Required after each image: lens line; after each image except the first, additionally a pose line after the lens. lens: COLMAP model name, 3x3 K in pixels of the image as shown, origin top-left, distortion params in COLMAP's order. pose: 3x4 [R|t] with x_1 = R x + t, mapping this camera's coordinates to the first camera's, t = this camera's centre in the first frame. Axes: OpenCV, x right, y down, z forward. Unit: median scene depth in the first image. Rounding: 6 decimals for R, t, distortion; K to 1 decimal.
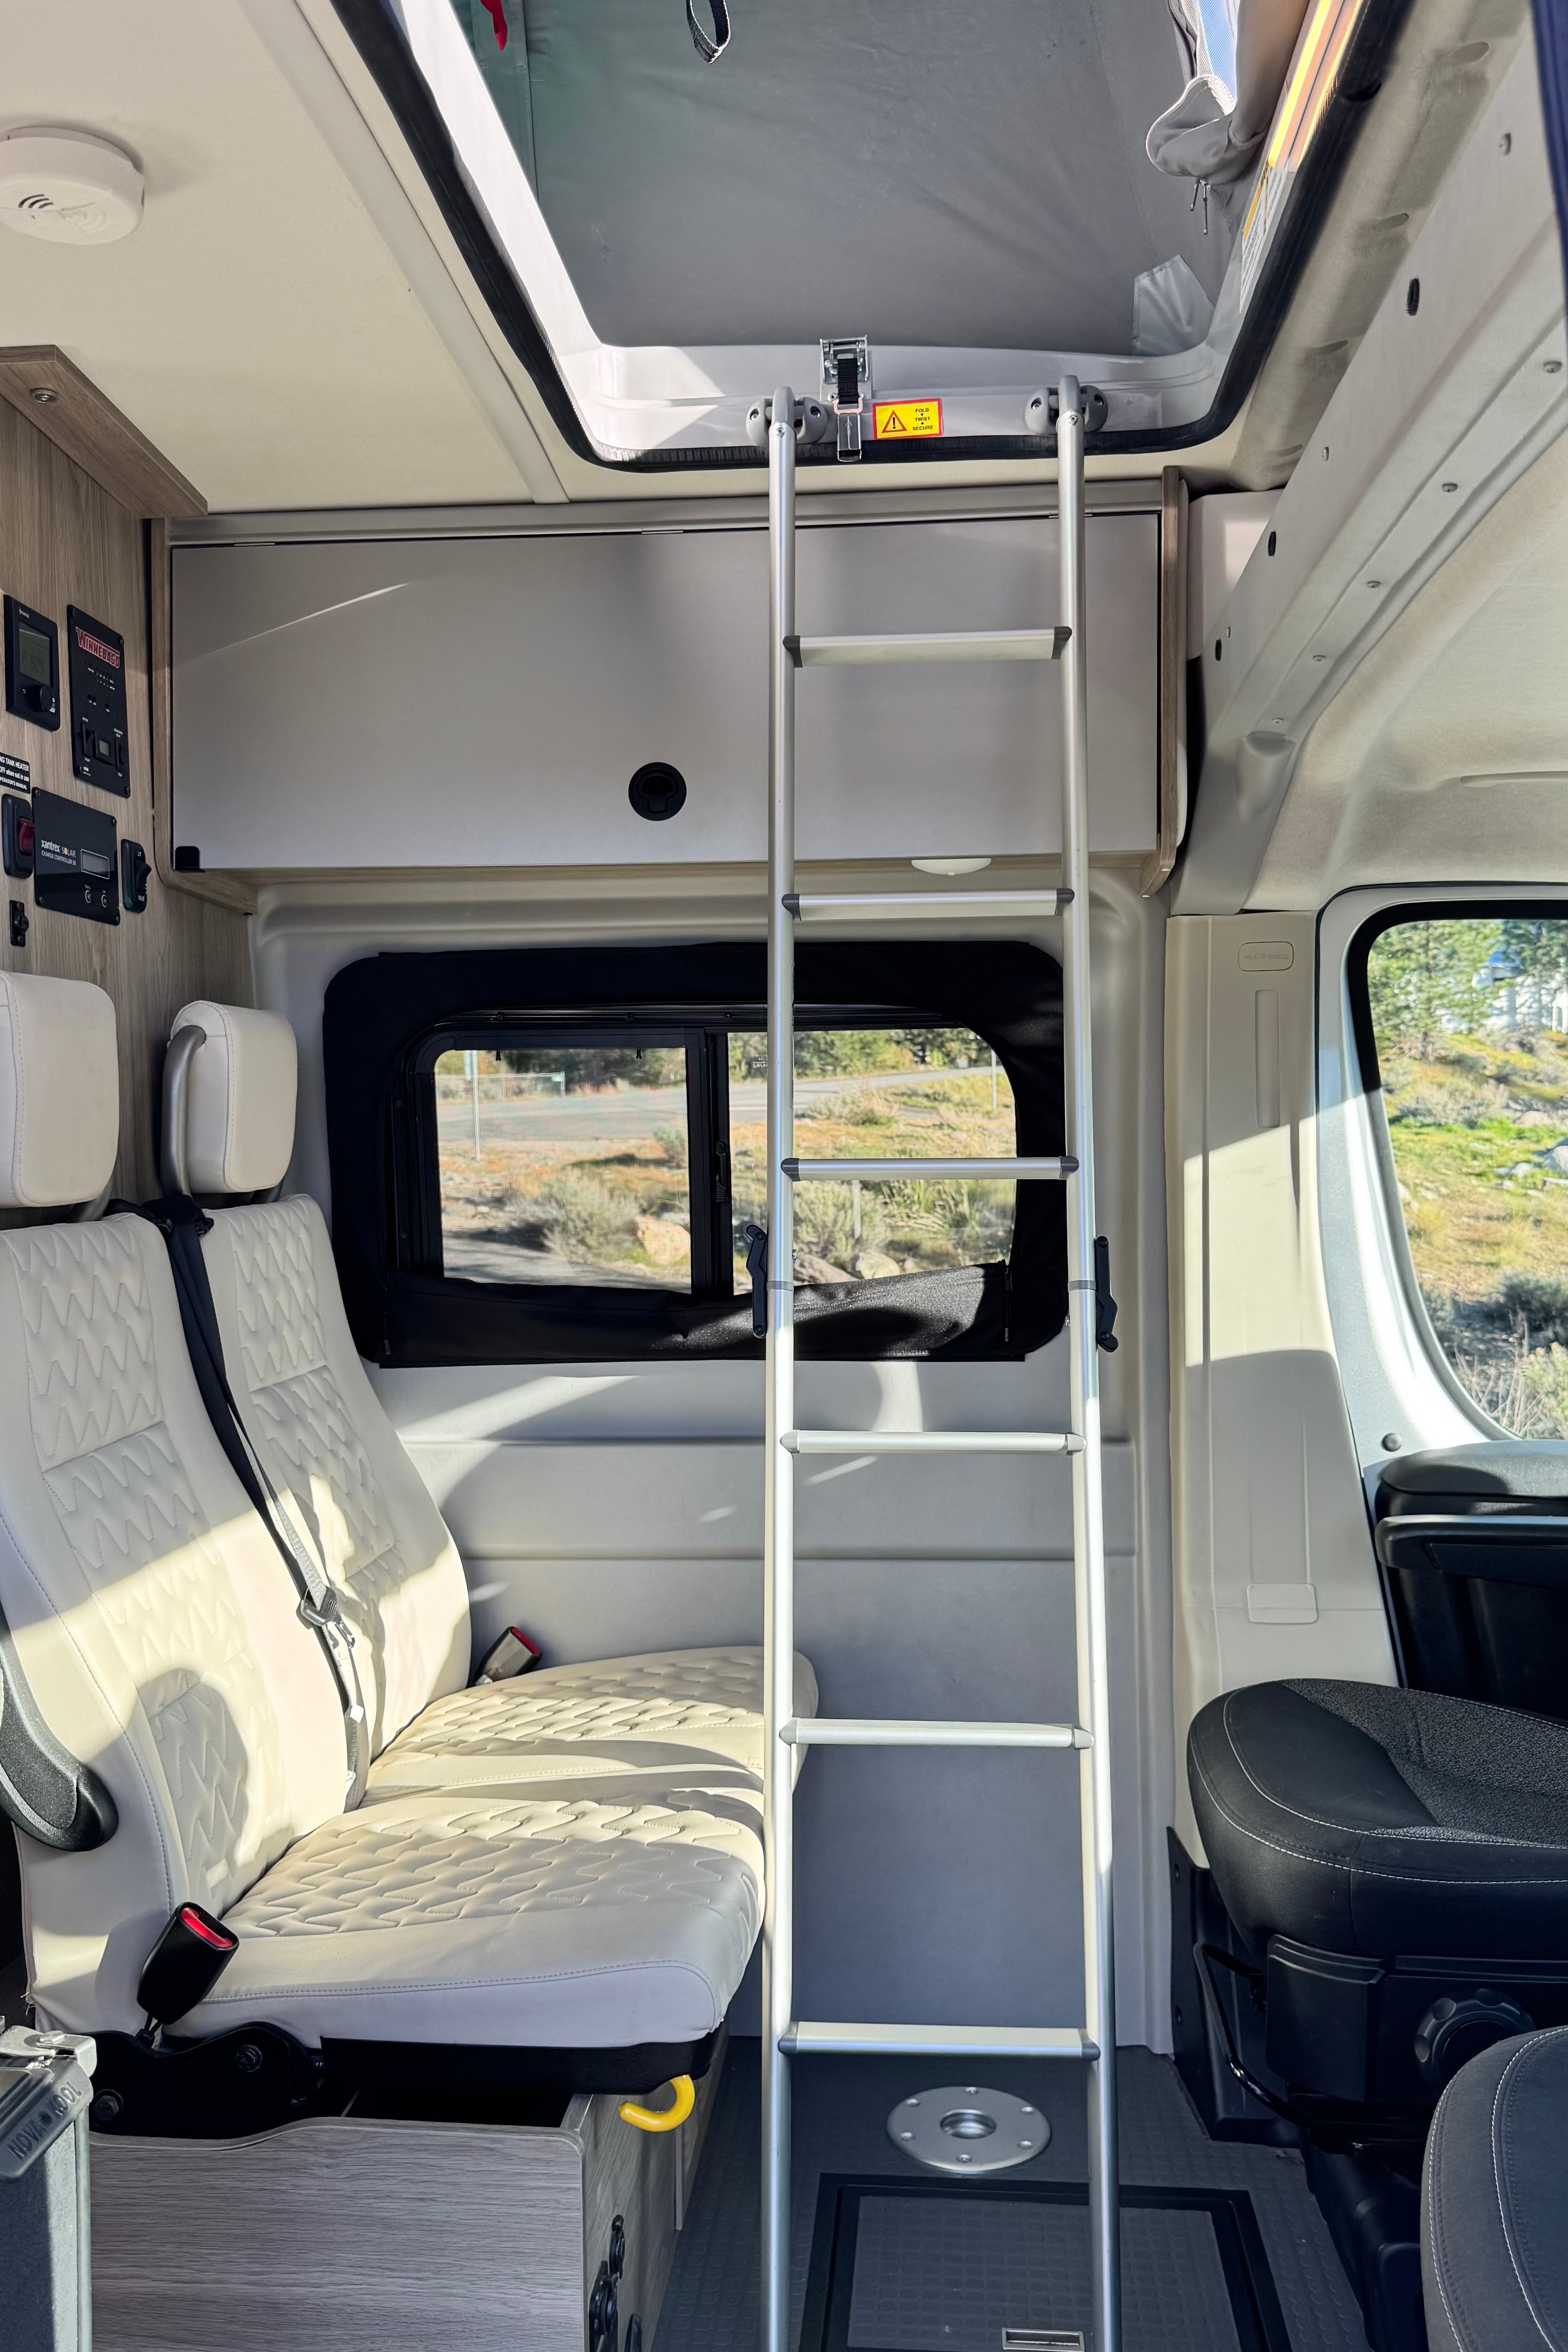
lens RADIAL K [[1961.5, 0, 775.5], [0, 1961.5, 1196.4], [0, 0, 1]] dist [0.120254, -0.245735]
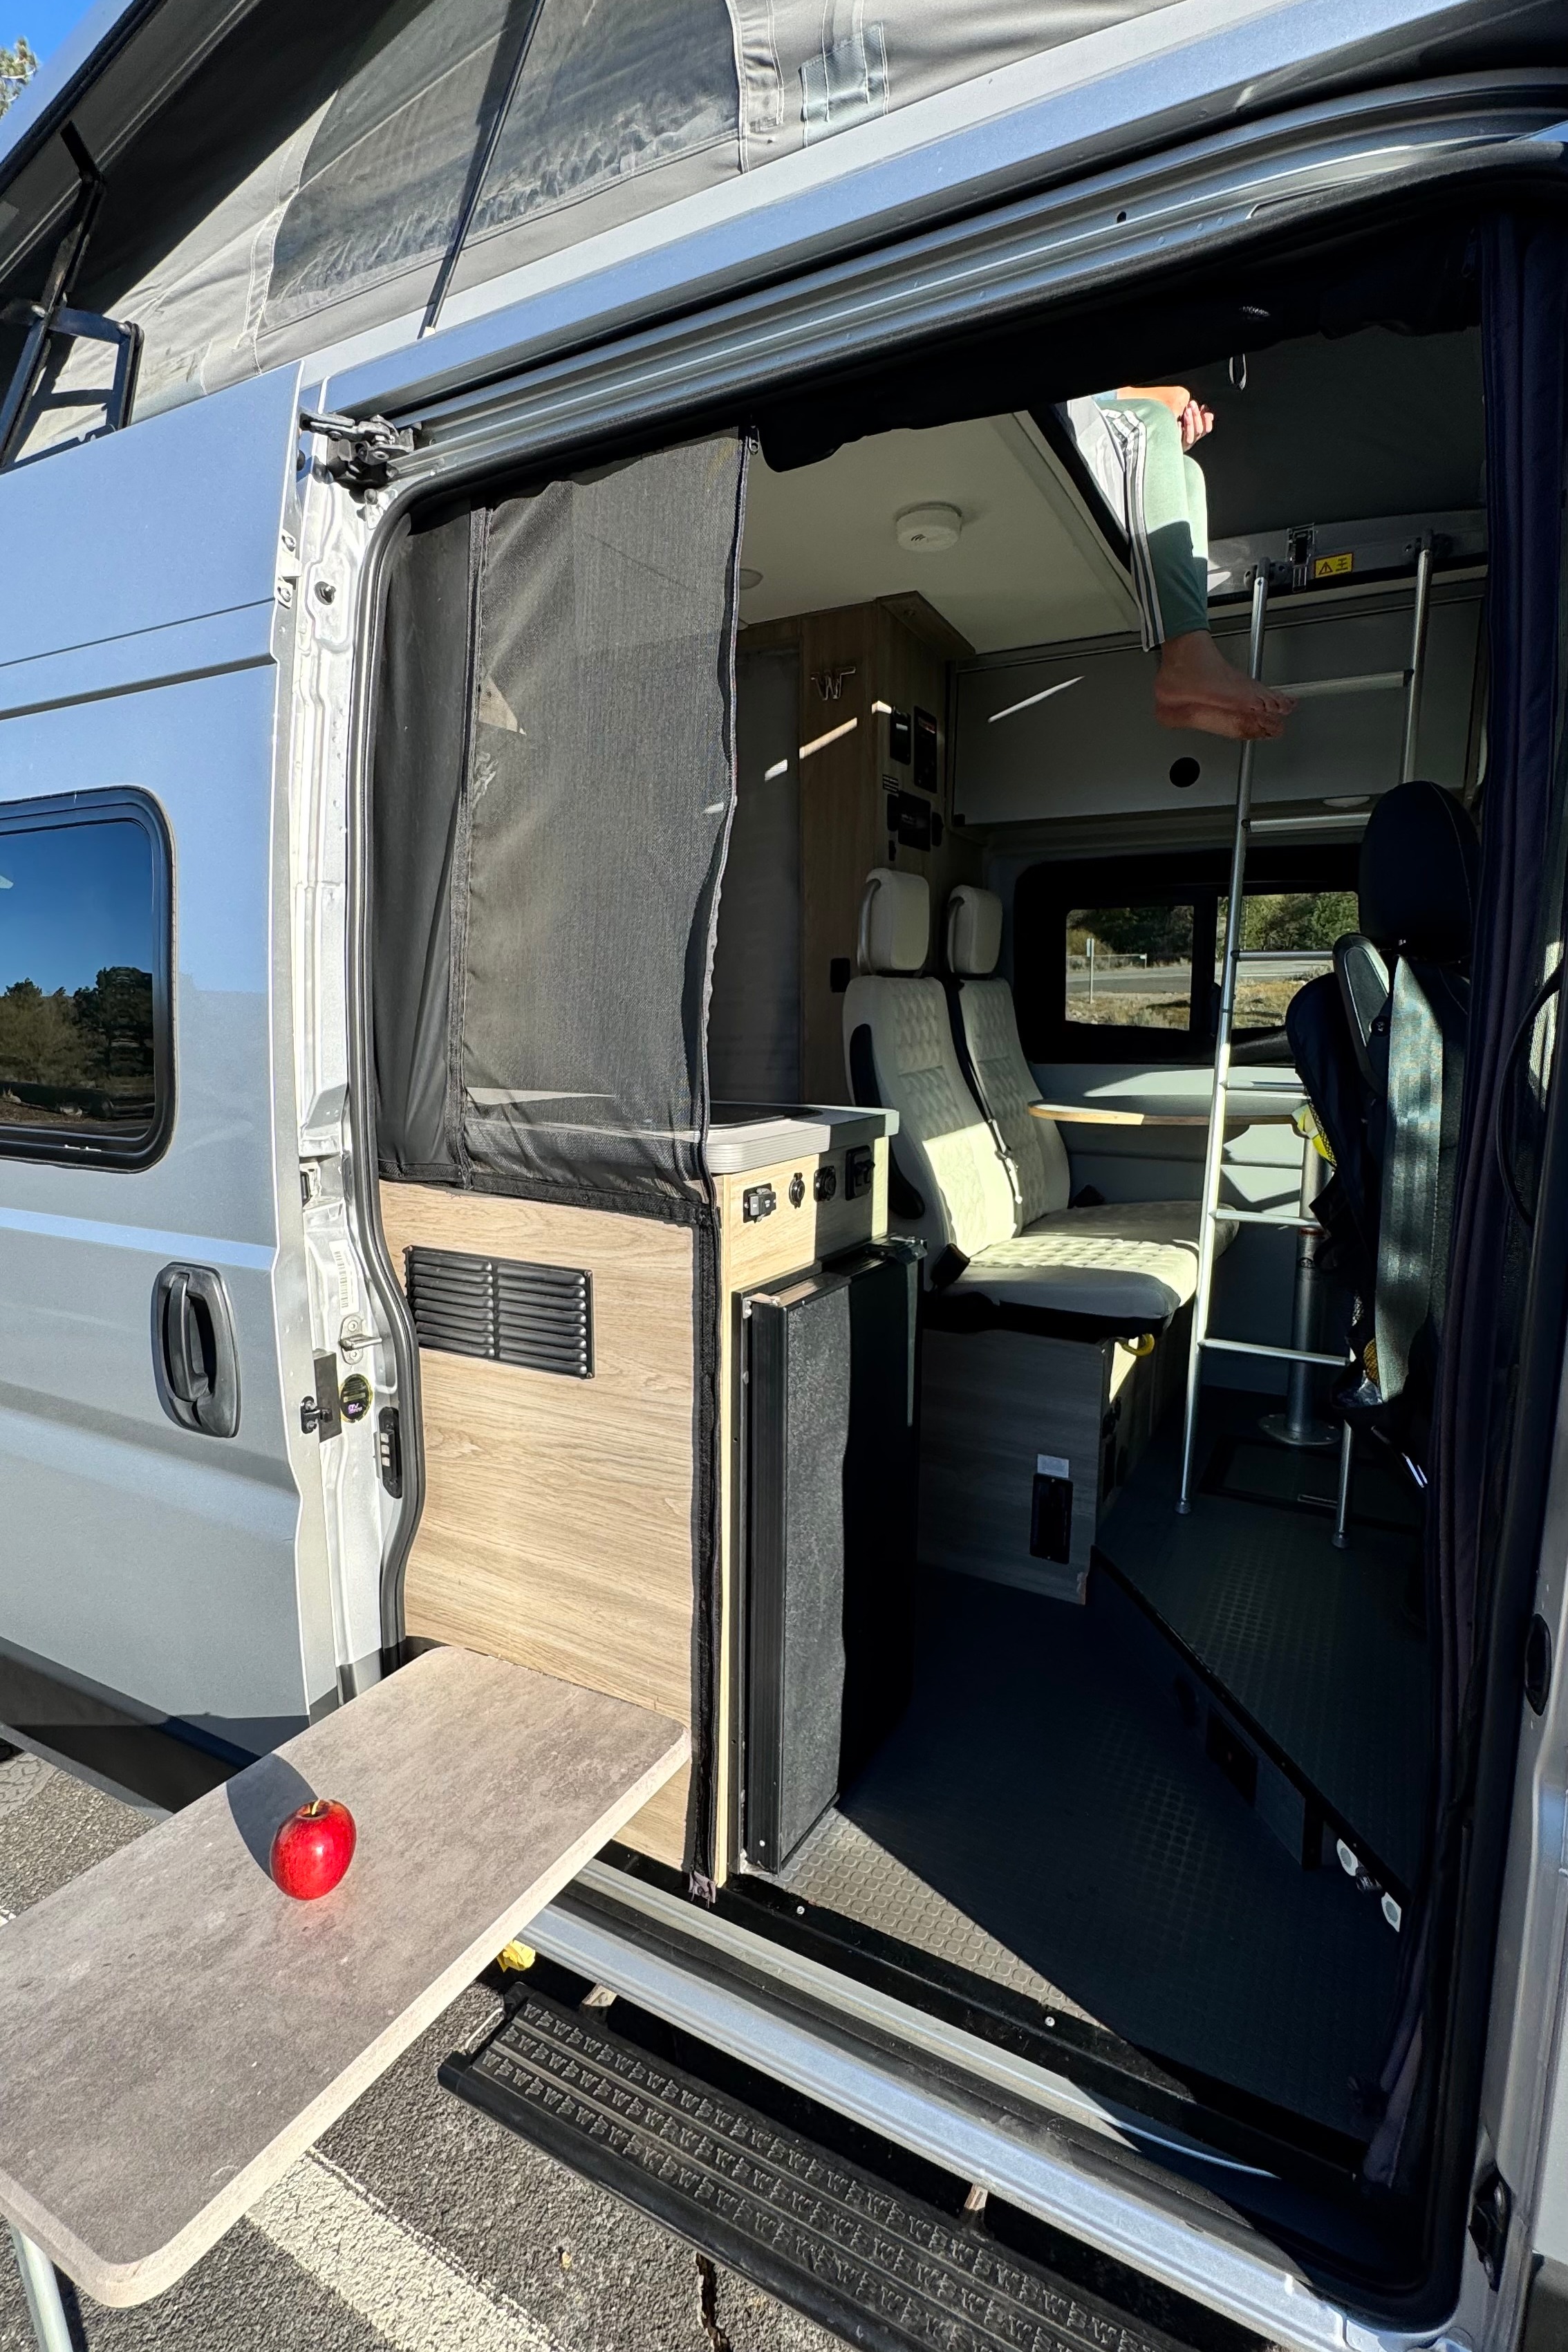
lens RADIAL K [[1125.2, 0, 791.3], [0, 1125.2, 1182.8], [0, 0, 1]] dist [0.002519, -0.001293]
pose [[0.917842, 0.072473, -0.390275, 0.052918], [-0.018768, 0.990015, 0.139705, 0.060799], [0.396503, -0.120903, 0.910037, -0.275883]]
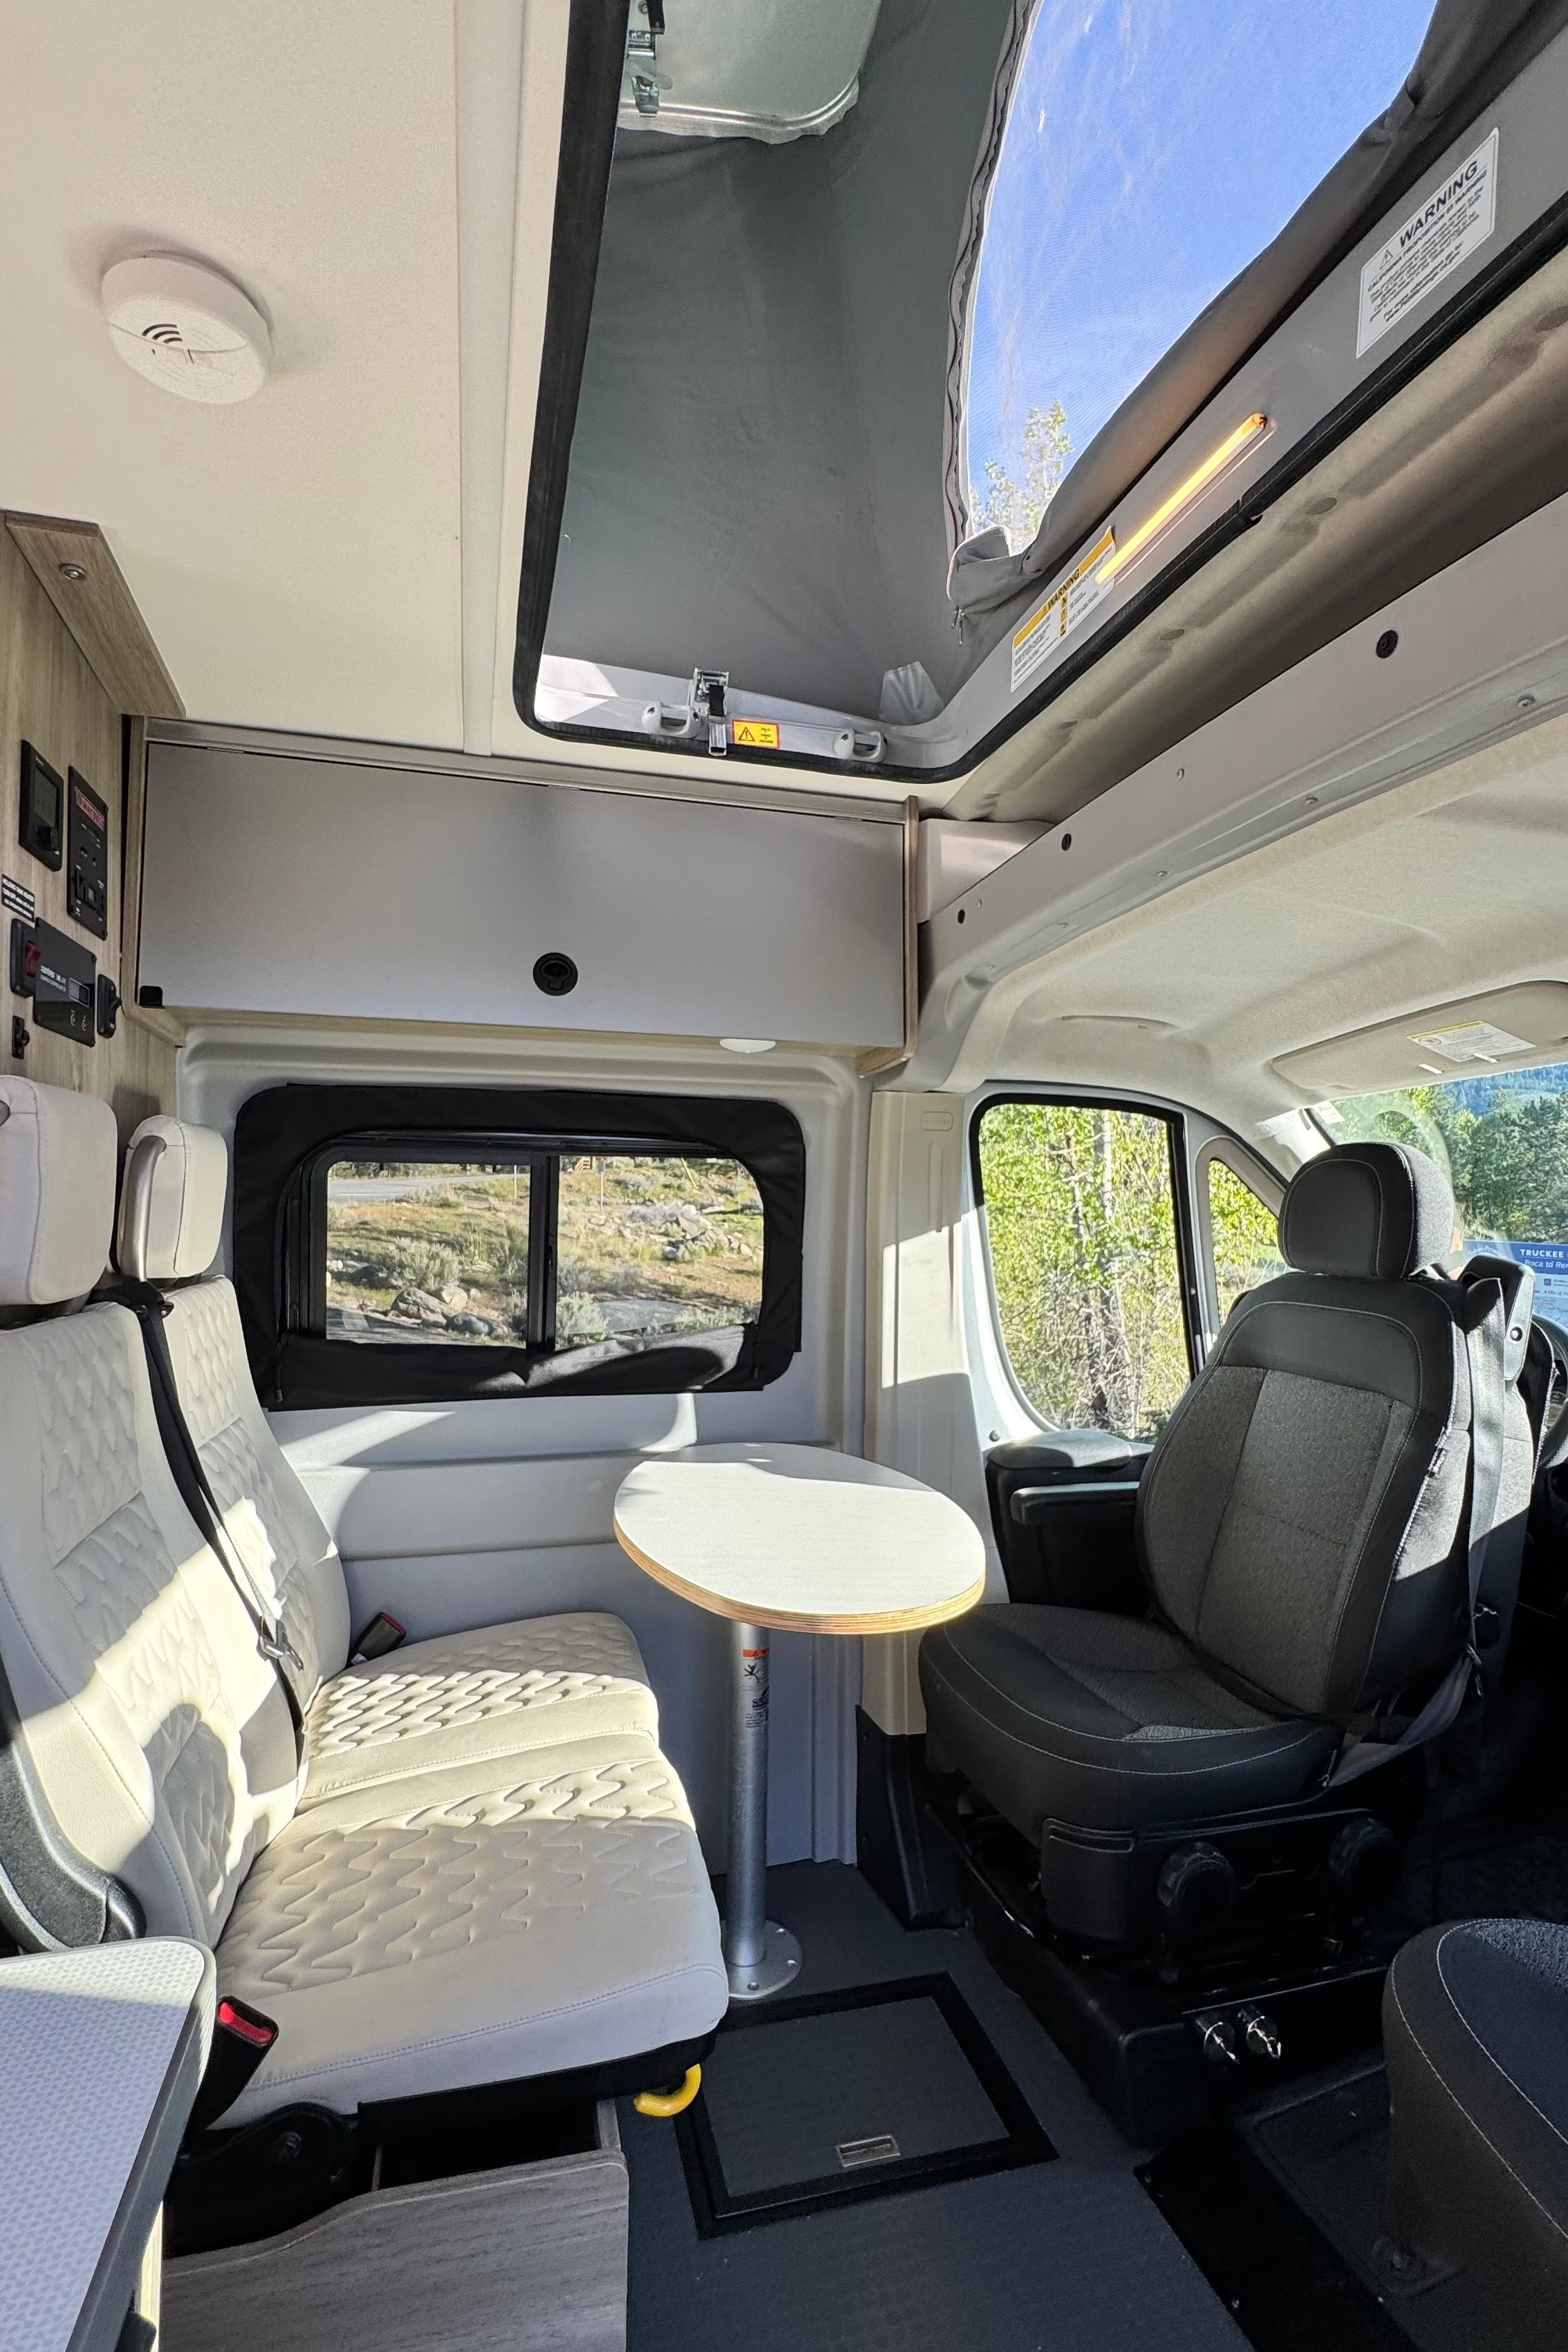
lens RADIAL K [[1125.2, 0, 791.3], [0, 1125.2, 1182.8], [0, 0, 1]] dist [0.002519, -0.001293]
pose [[0.937294, 0.029882, 0.347256, -0.172921], [-0.008941, 0.998051, -0.061753, -0.020987], [-0.348424, 0.054776, 0.935735, 0.247104]]
